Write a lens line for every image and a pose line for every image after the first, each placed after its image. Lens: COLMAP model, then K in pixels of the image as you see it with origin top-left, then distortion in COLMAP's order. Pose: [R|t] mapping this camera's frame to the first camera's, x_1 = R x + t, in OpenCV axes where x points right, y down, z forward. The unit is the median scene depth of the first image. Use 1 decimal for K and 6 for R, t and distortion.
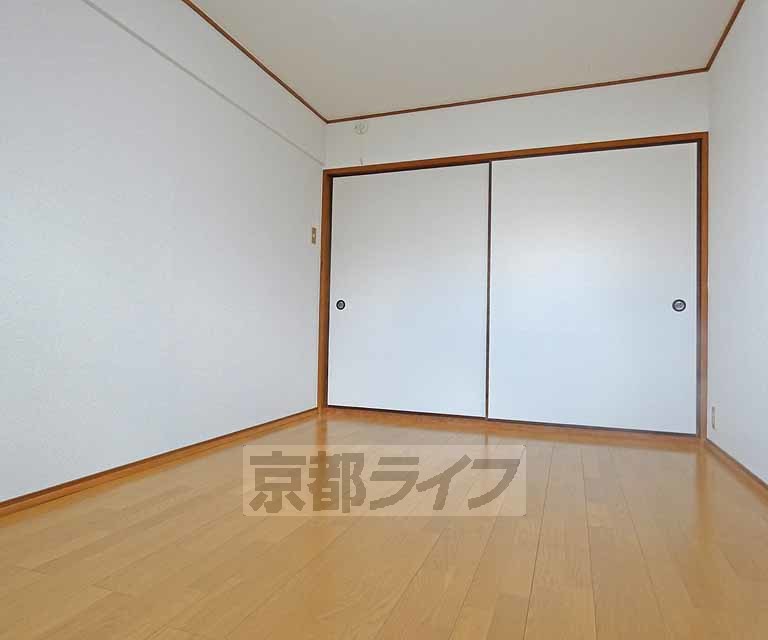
lens RADIAL K [[512.7, 0, 380.4], [0, 512.7, 316.5], [0, 0, 1]] dist [0.007238, -0.012152]
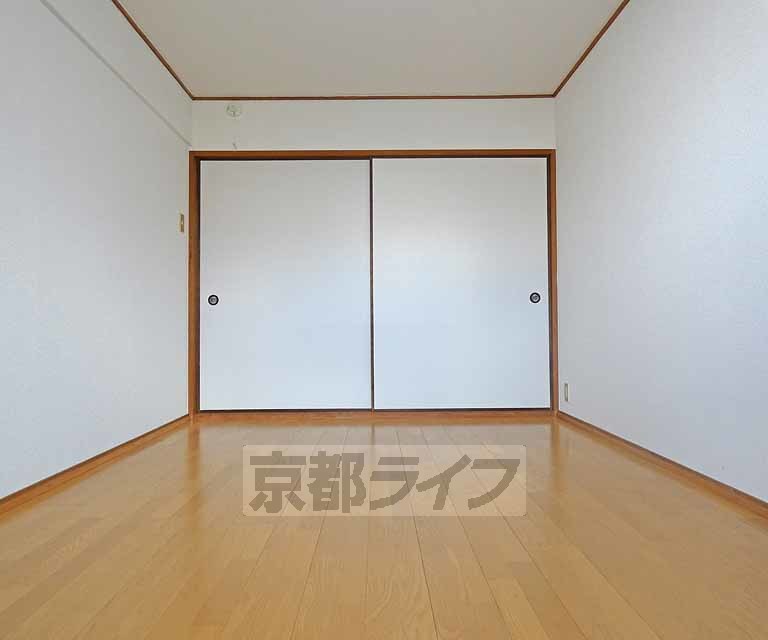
lens RADIAL K [[512.7, 0, 380.4], [0, 512.7, 316.5], [0, 0, 1]] dist [0.007238, -0.012152]
pose [[0.933723, -0.019084, 0.357488, -0.139749], [0.017295, 0.999817, 0.008200, 0.004597], [-0.357579, -0.001474, 0.933882, 0.039438]]
